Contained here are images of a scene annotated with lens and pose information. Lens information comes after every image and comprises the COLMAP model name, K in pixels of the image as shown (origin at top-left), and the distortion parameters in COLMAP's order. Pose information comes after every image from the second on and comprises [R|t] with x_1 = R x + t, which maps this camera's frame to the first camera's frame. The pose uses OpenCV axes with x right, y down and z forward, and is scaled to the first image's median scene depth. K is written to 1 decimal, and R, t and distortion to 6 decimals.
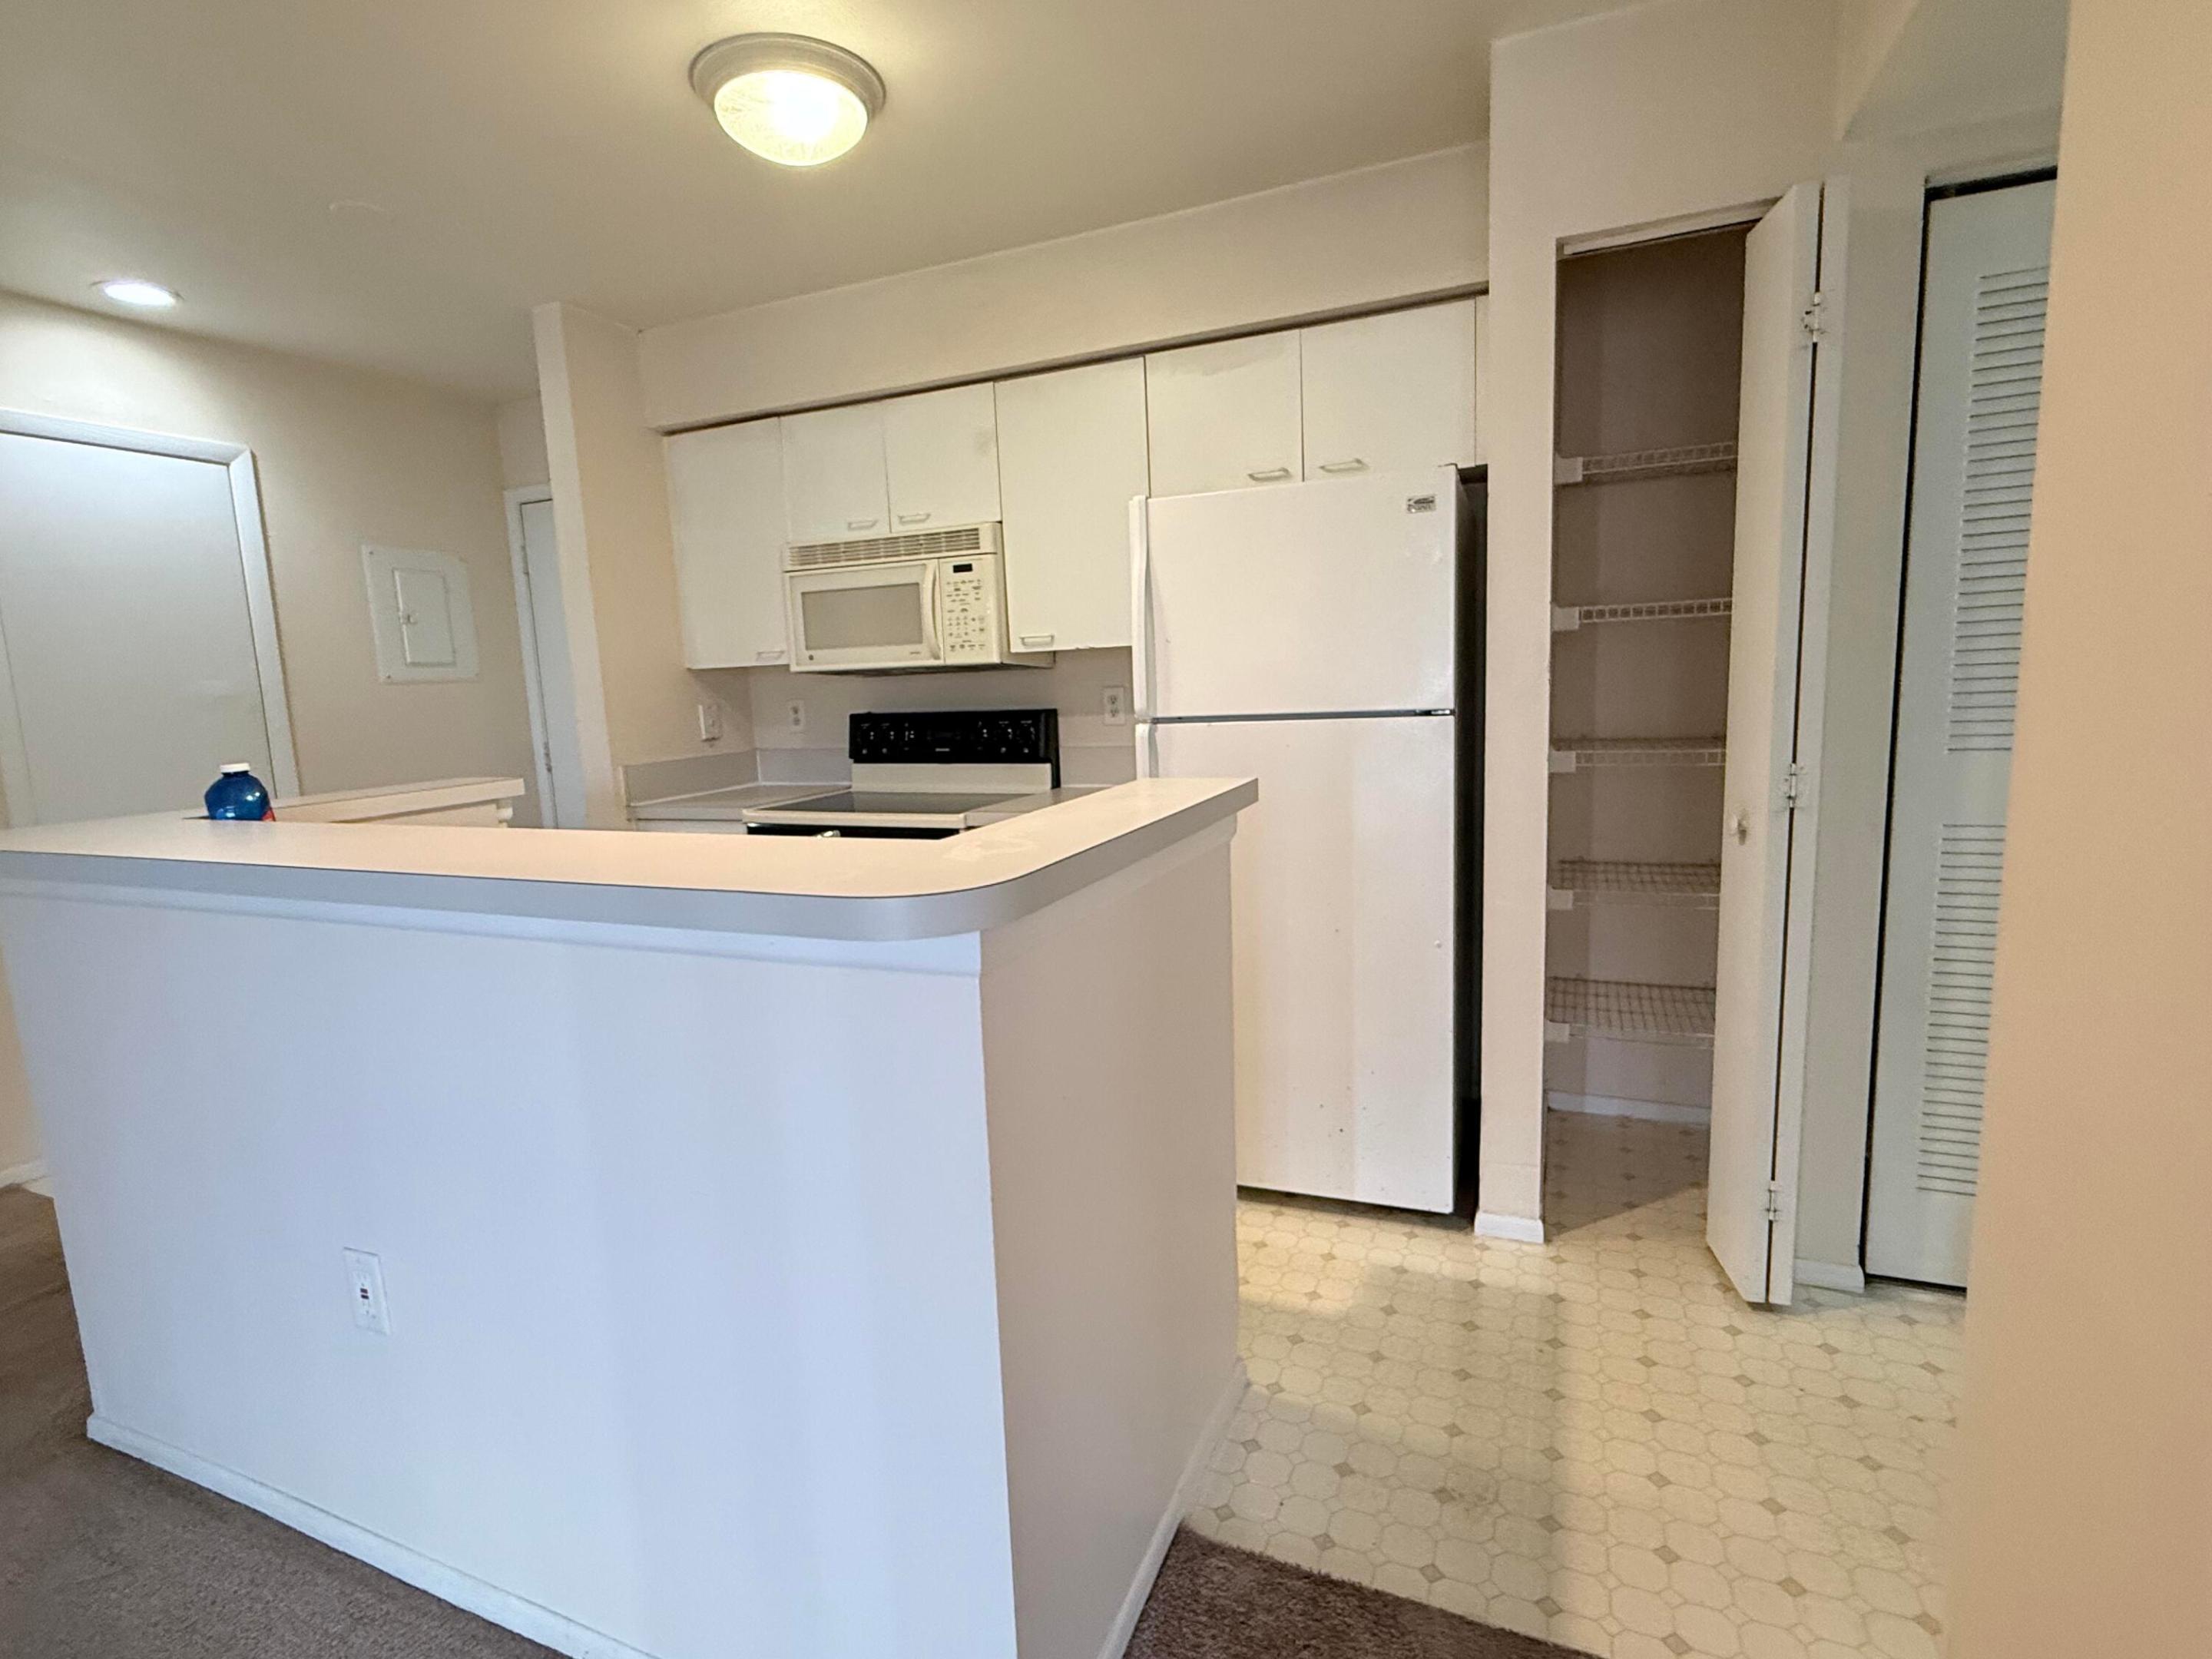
lens RADIAL K [[1058.6, 0, 1103.9], [0, 1058.6, 833.4], [0, 0, 1]] dist [-0.002113, -0.000129]
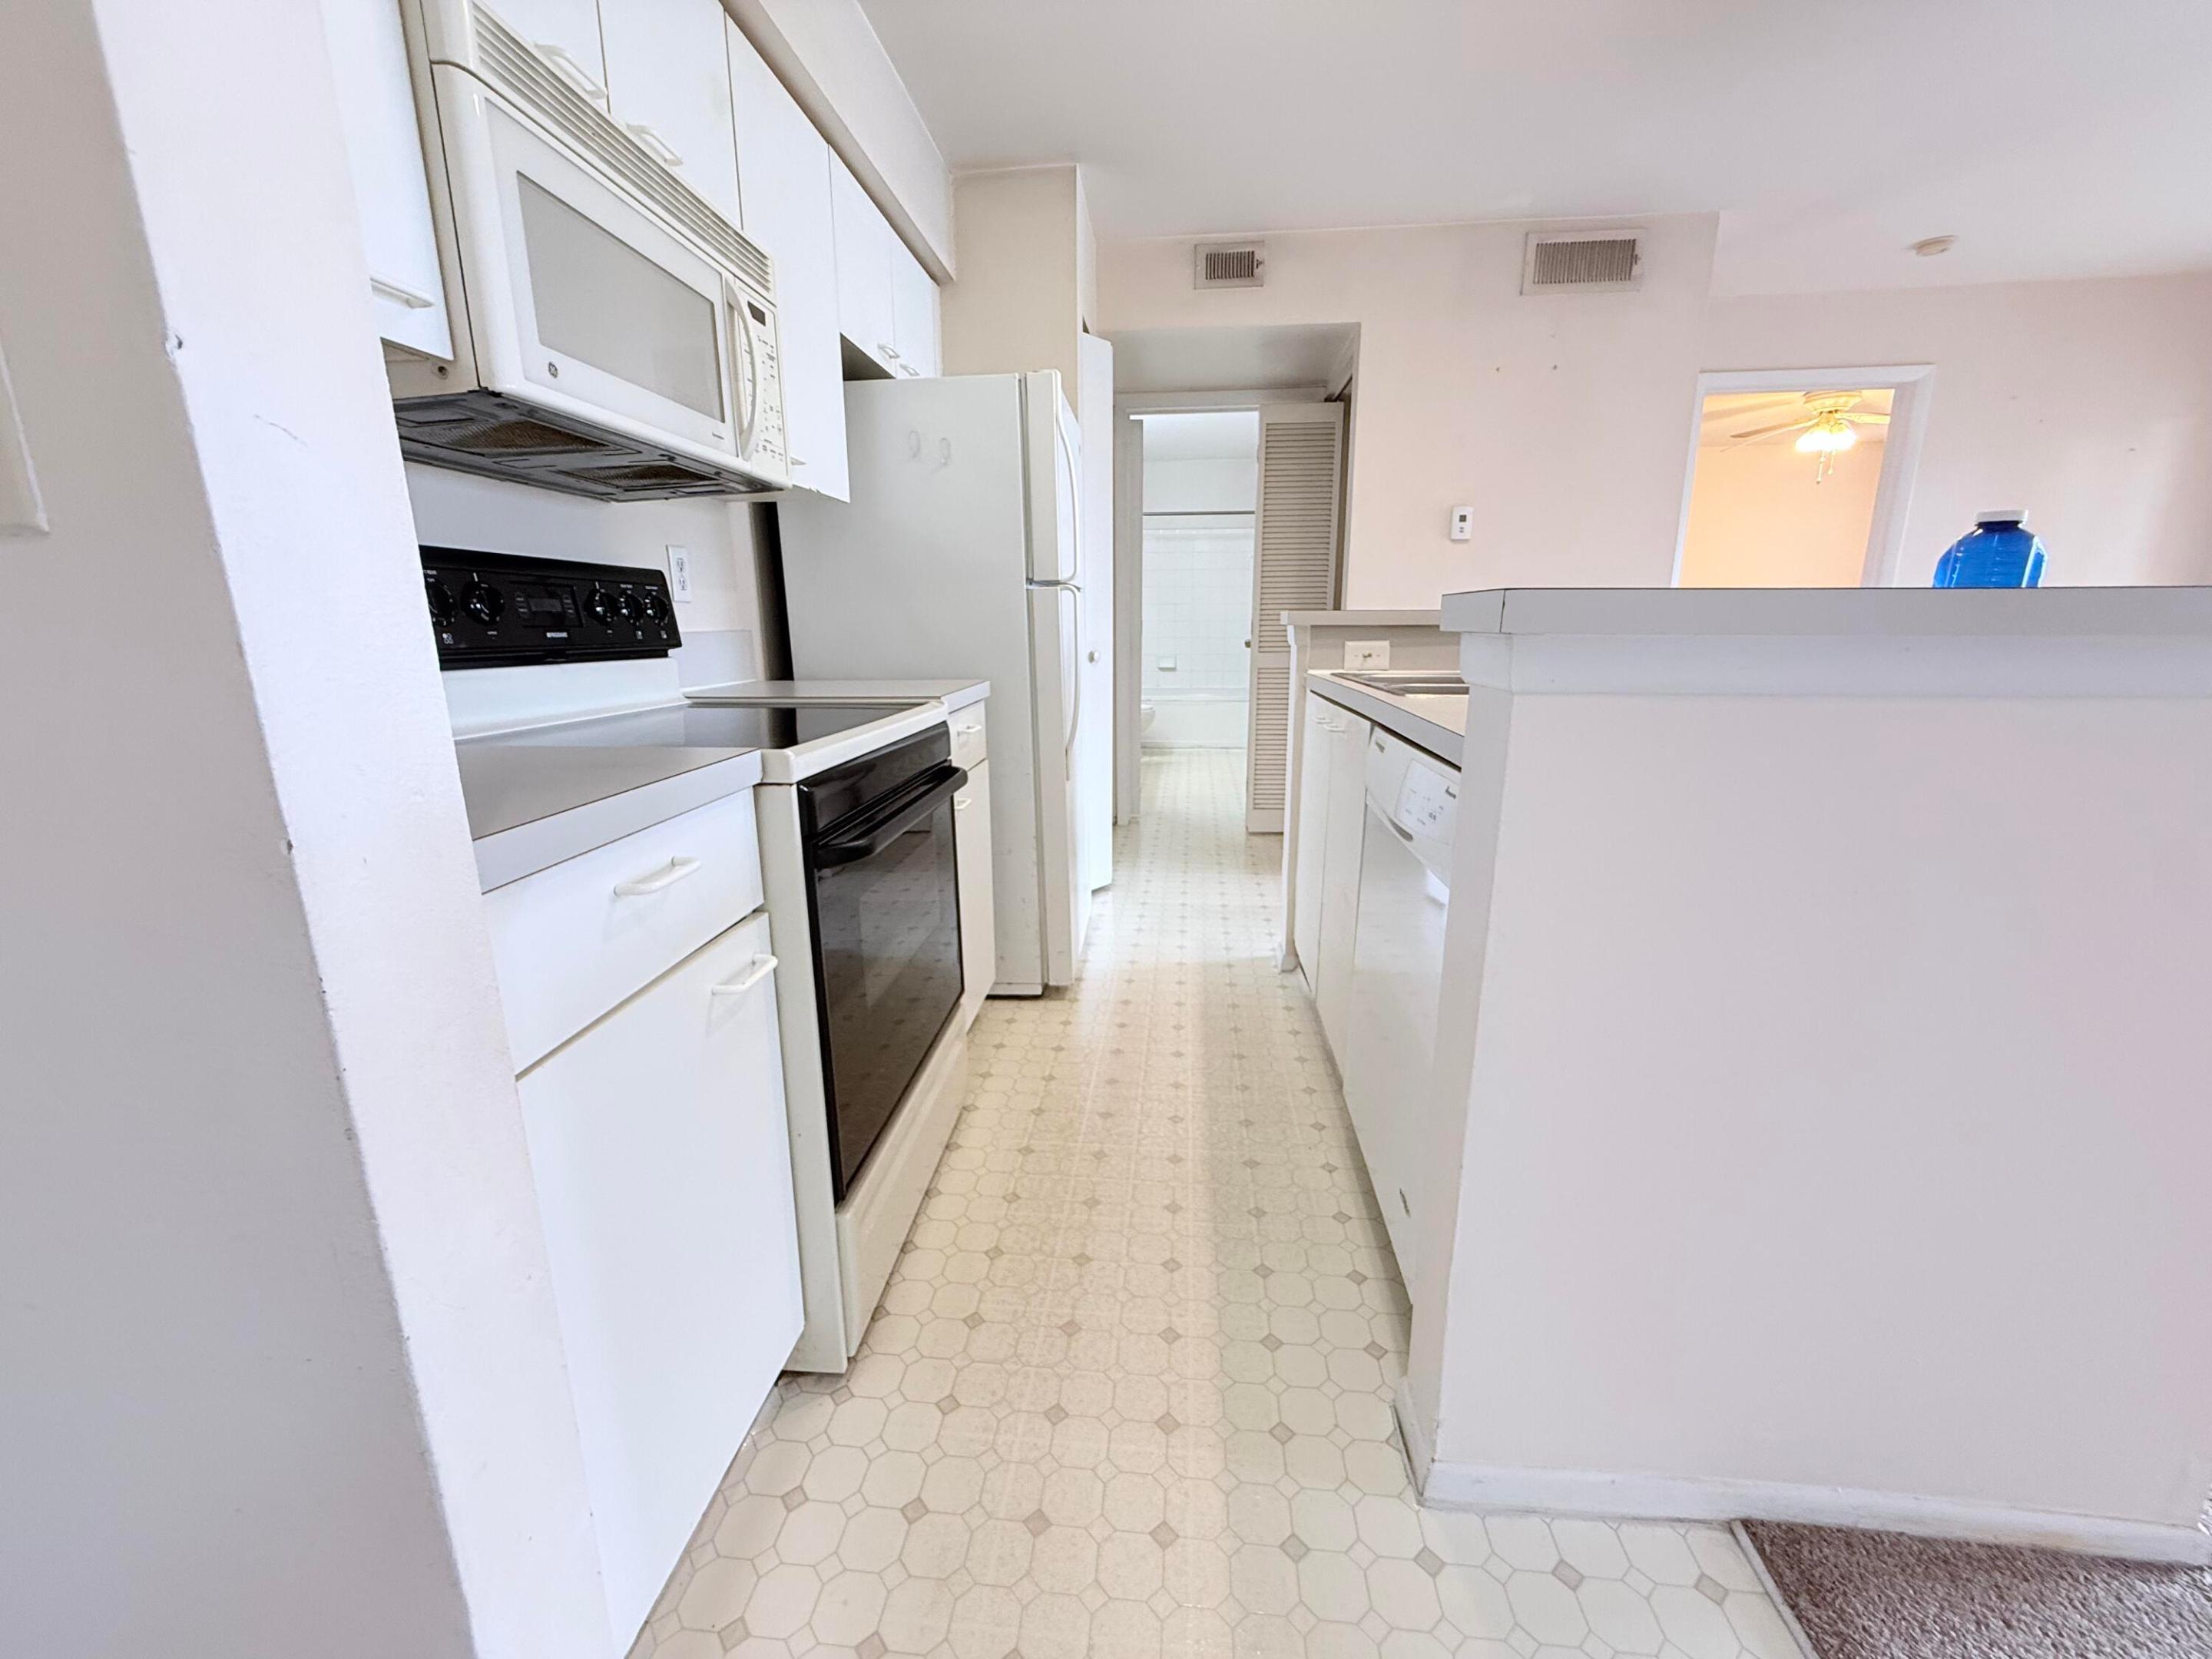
lens RADIAL K [[880.9, 0, 1091.5], [0, 880.9, 821.2], [0, 0, 1]] dist [-0.002922, 0.000155]
pose [[-0.299240, -0.179382, 0.937165, -0.692943], [0.158016, 0.959292, 0.234072, -0.062188], [-0.941003, 0.218131, -0.258713, 1.007246]]
